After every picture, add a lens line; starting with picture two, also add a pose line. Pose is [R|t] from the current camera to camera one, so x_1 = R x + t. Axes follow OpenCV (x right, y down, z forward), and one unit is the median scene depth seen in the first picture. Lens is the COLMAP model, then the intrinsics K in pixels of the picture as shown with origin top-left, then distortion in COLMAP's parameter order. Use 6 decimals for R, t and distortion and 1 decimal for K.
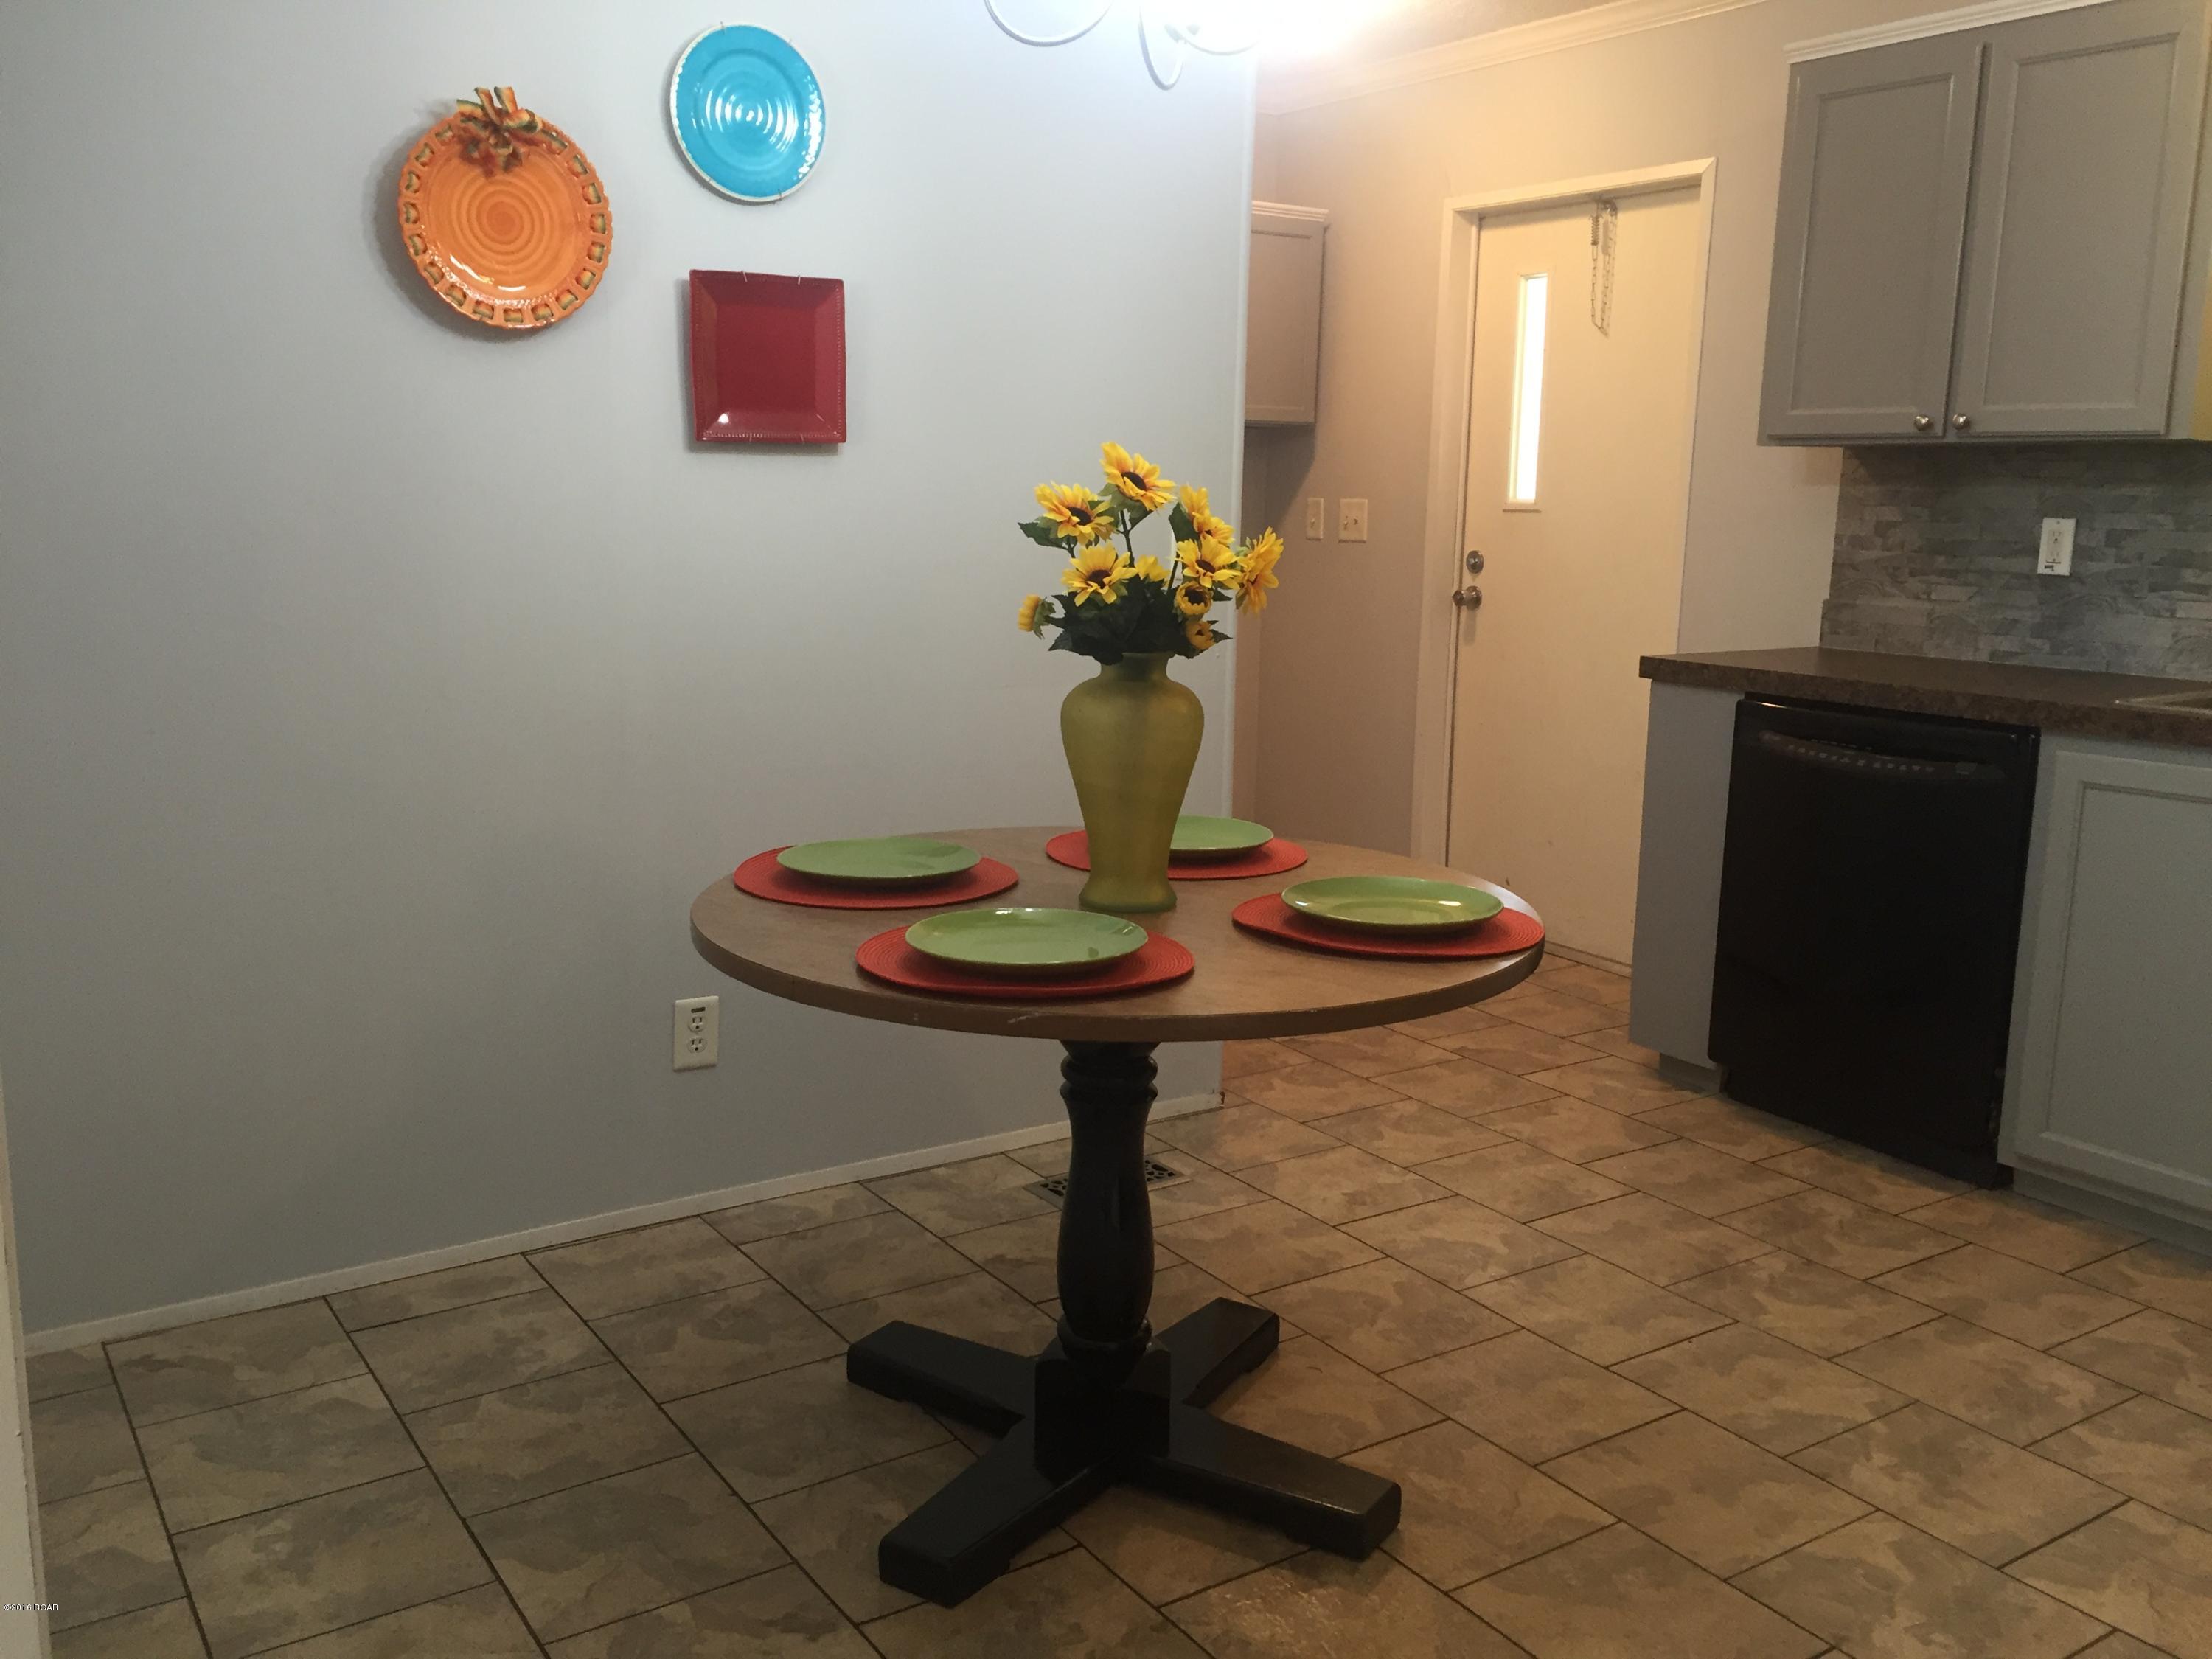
lens RADIAL K [[1872.0, 0, 1110.0], [0, 1872.0, 822.0], [0, 0, 1]] dist [0.080267, -0.108976]
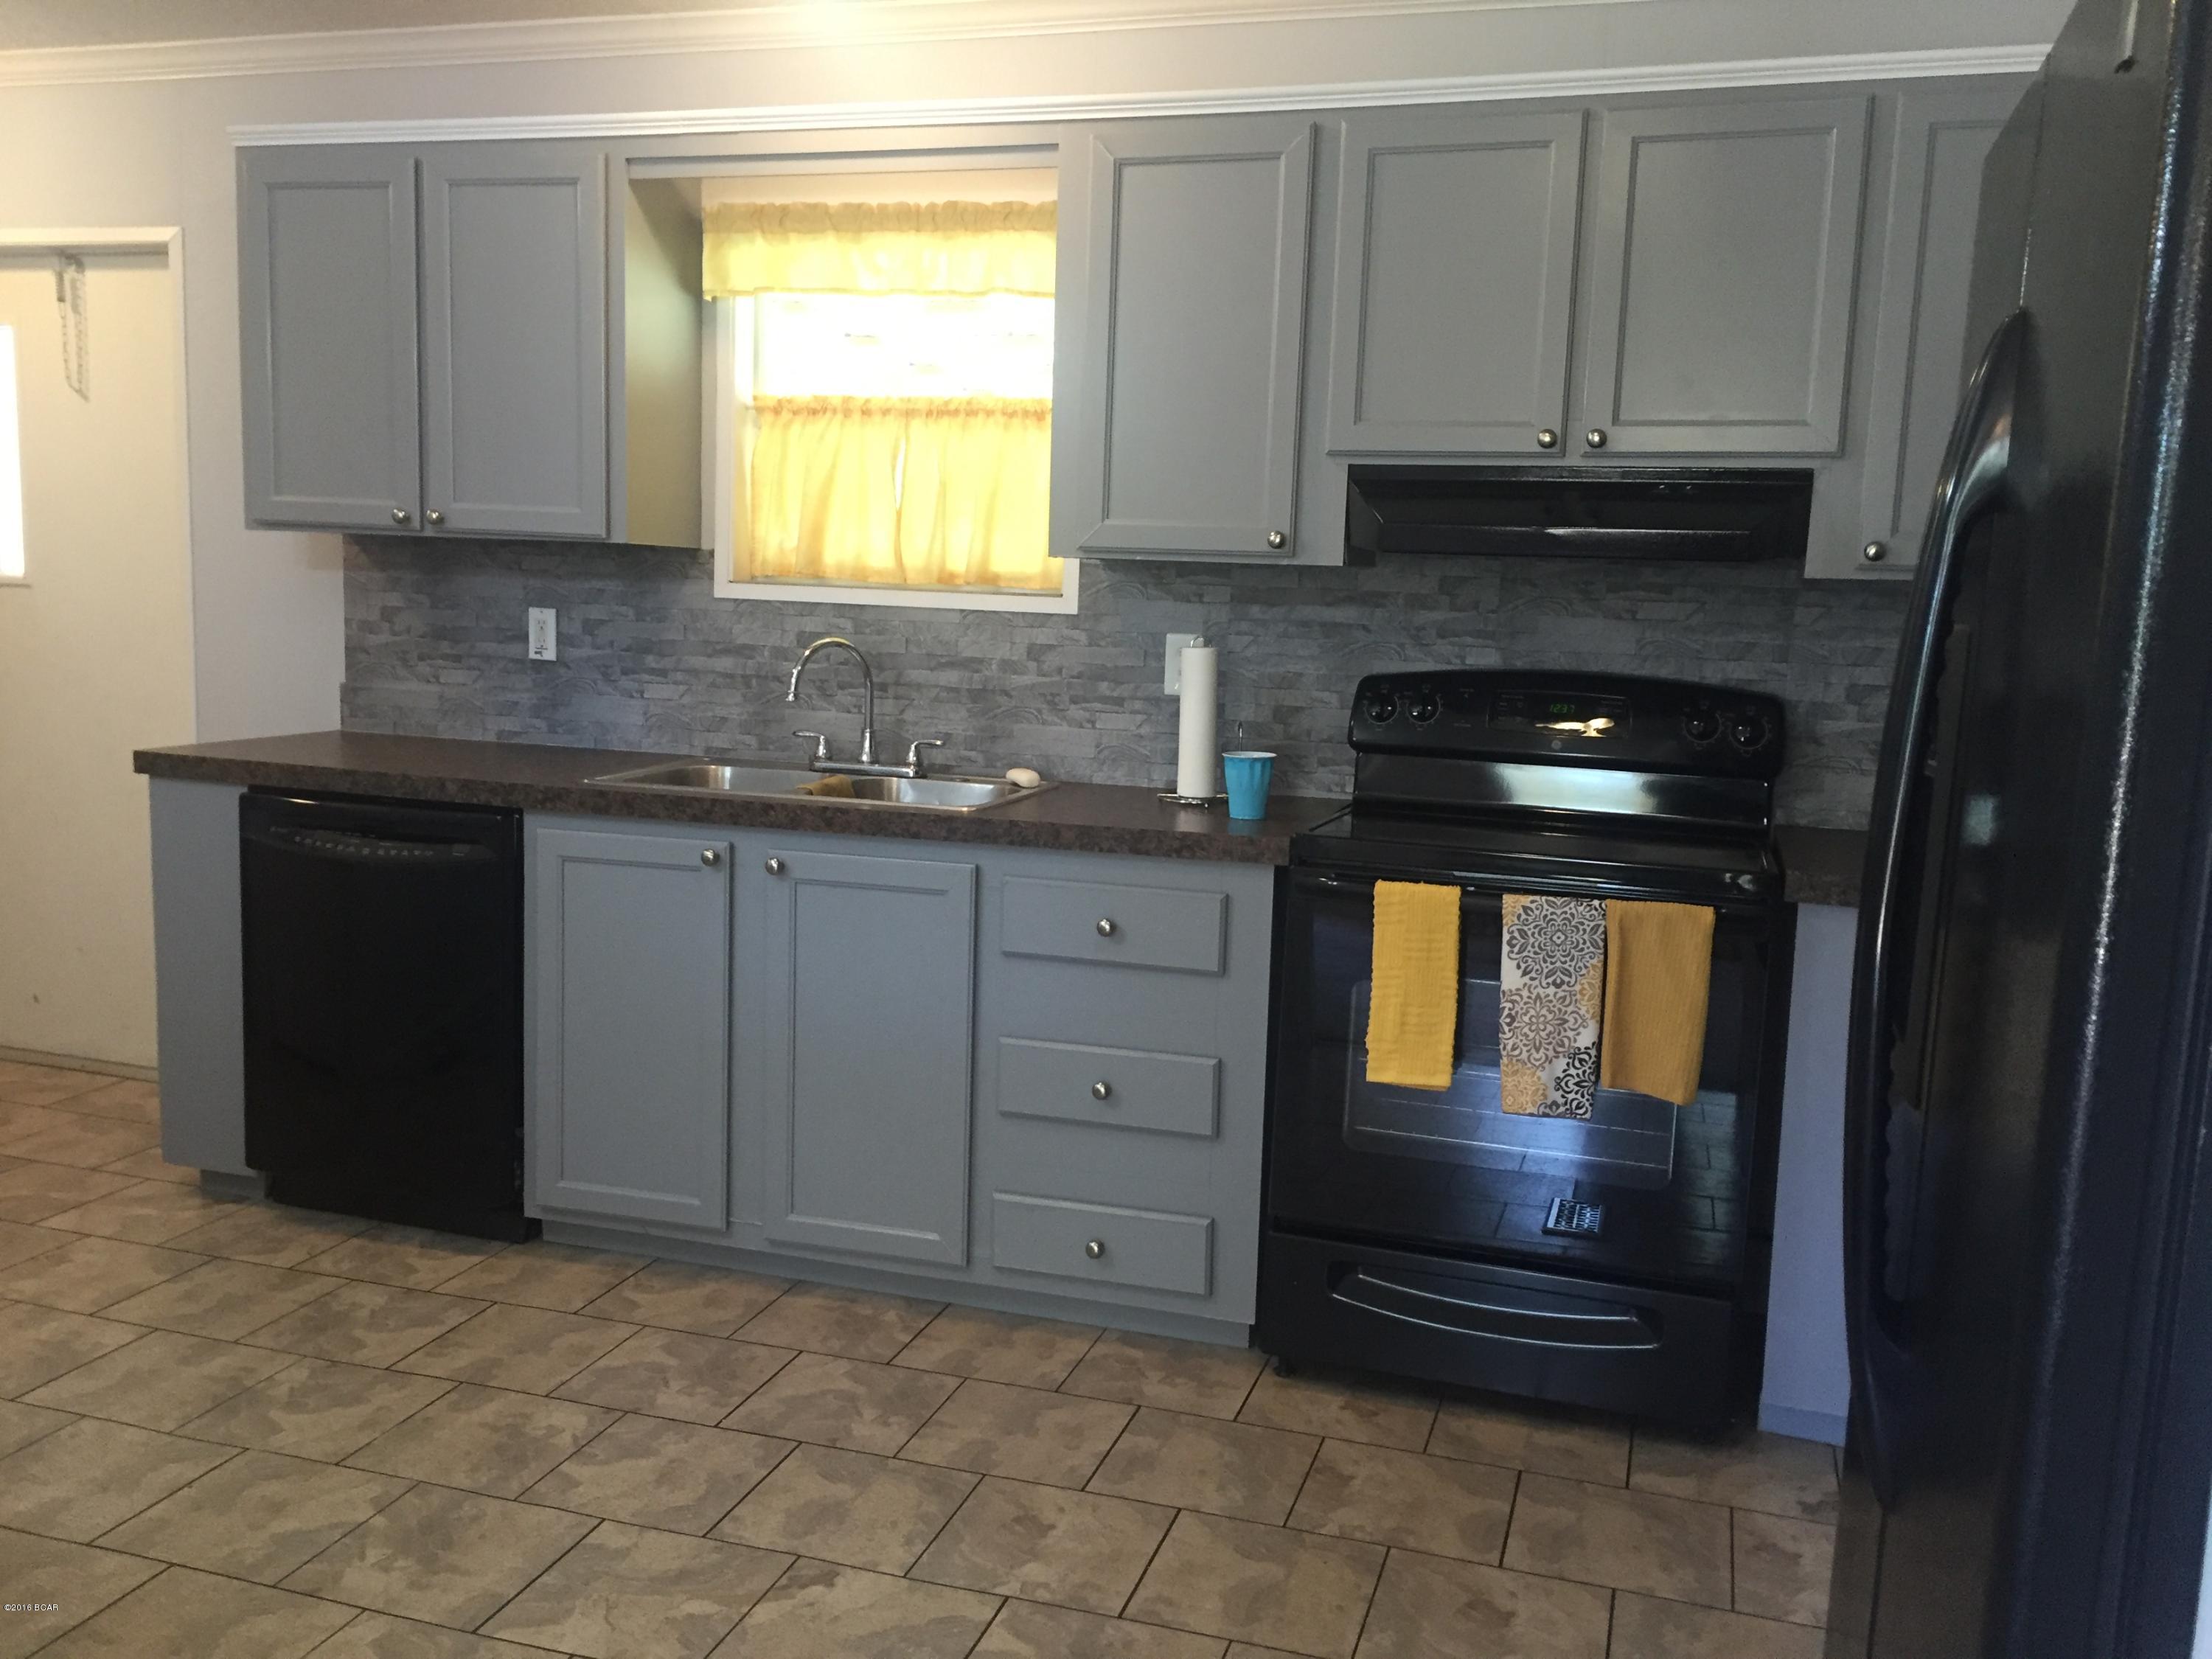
lens RADIAL K [[1872.0, 0, 1110.0], [0, 1872.0, 822.0], [0, 0, 1]] dist [0.080267, -0.108976]
pose [[0.775012, -0.073931, 0.627607, 0.072961], [0.089919, 0.995929, 0.006281, -0.017366], [-0.625517, 0.051566, 0.778505, -0.037444]]
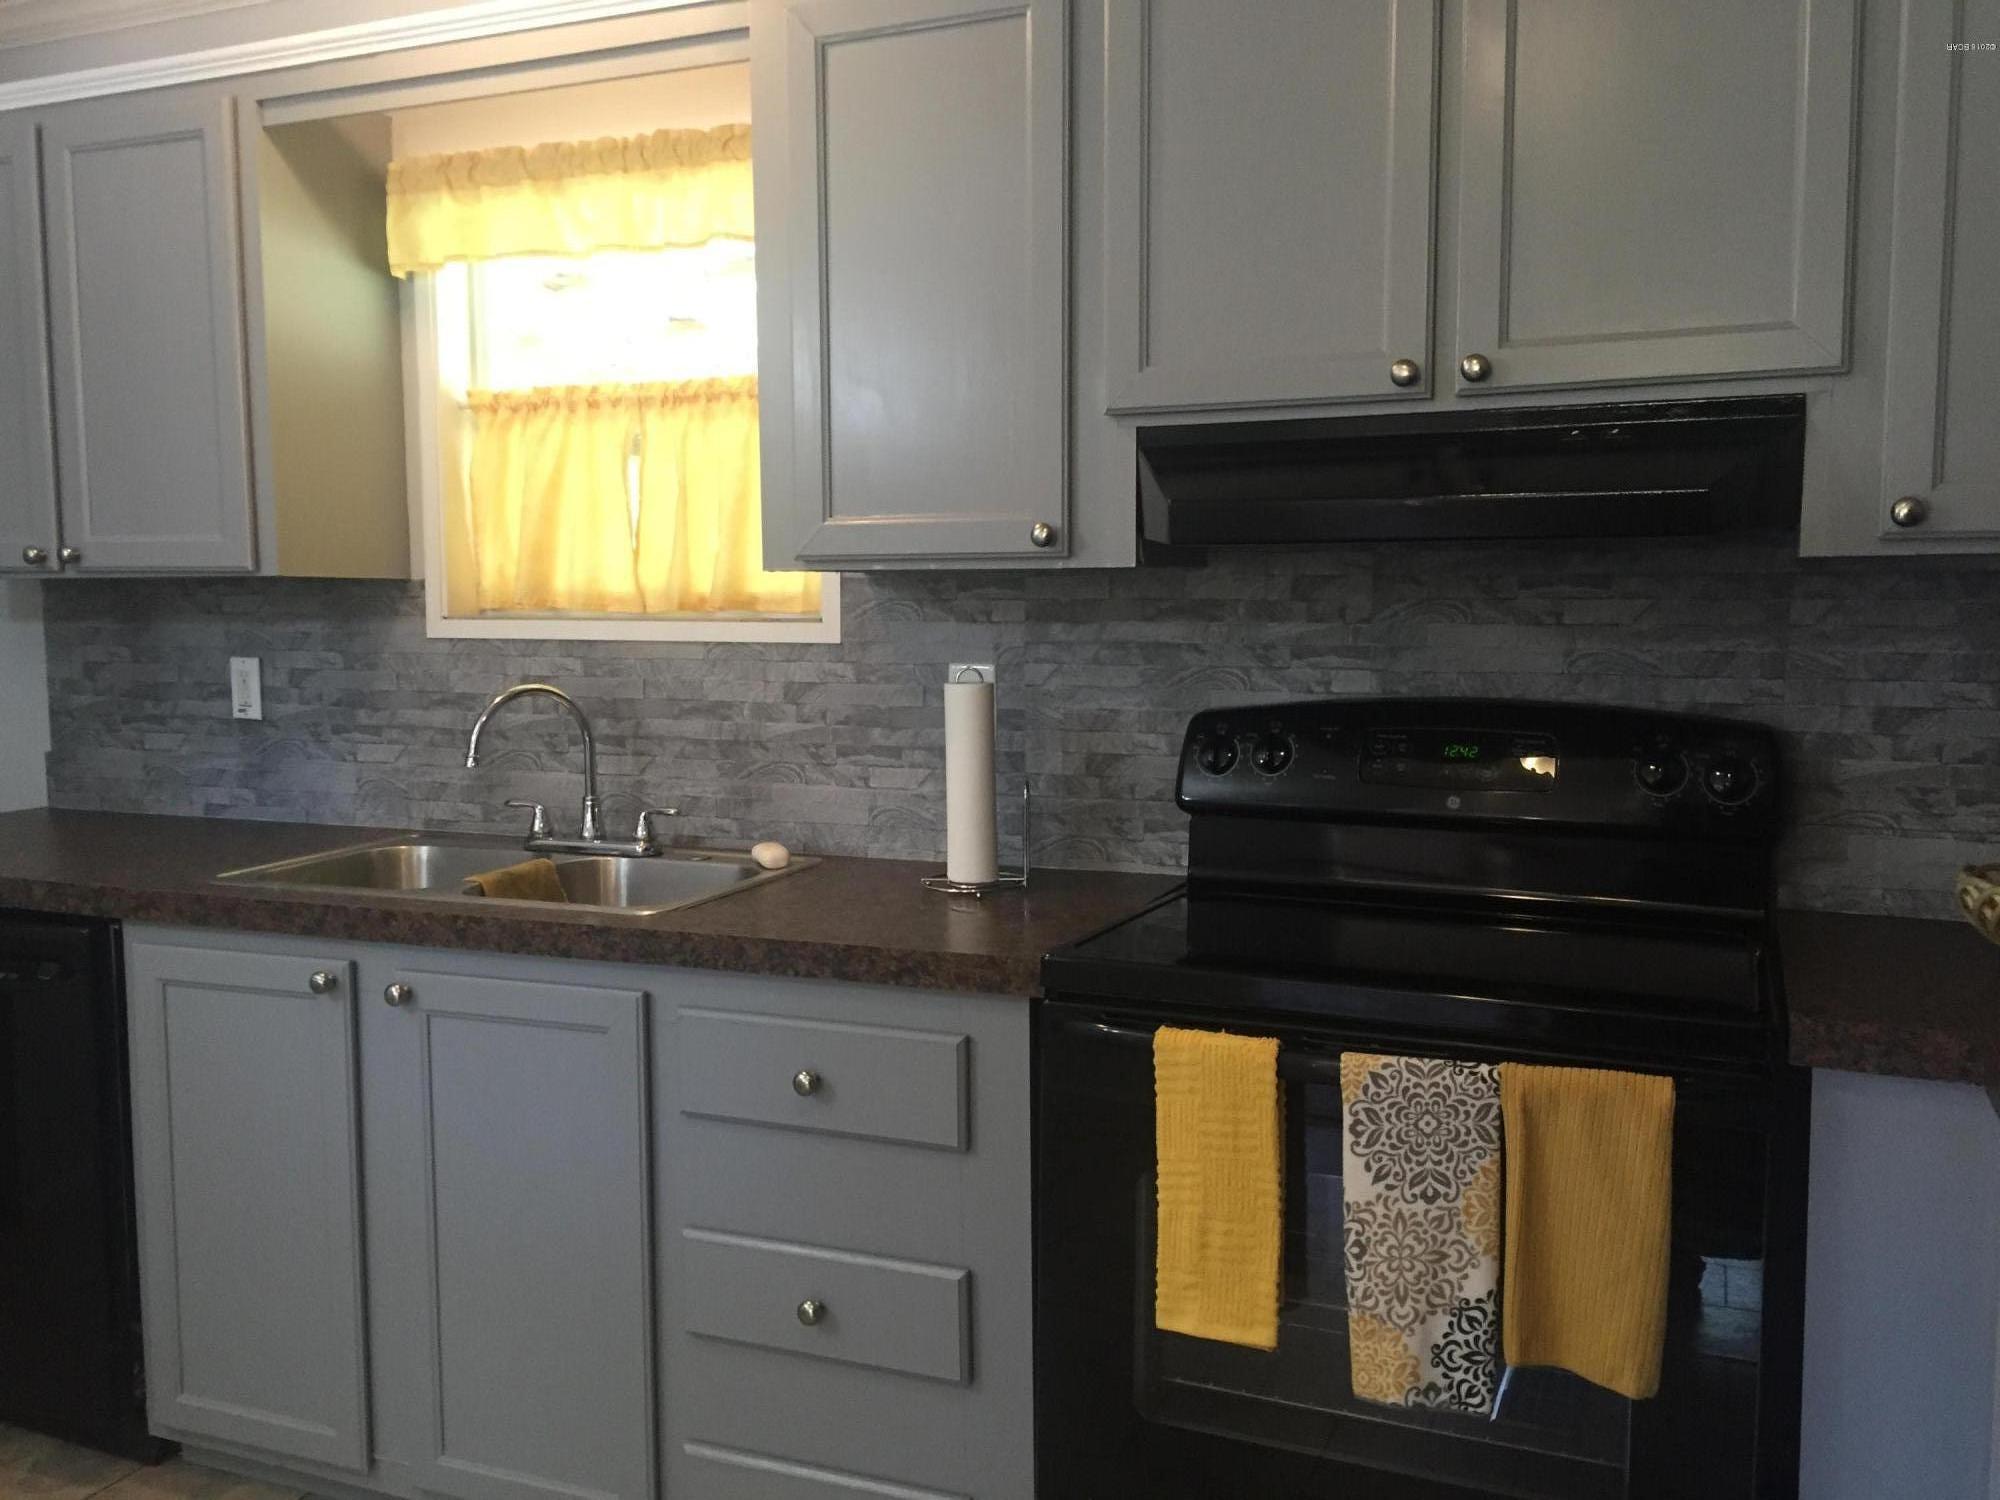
lens RADIAL K [[1703.6, 0, 998.9], [0, 1703.6, 745.4], [0, 0, 1]] dist [0.094807, -0.127088]
pose [[0.830434, -0.071902, 0.552458, 0.371012], [0.116652, 0.992096, -0.046226, -0.041269], [-0.544768, 0.102833, 0.832258, 0.130720]]
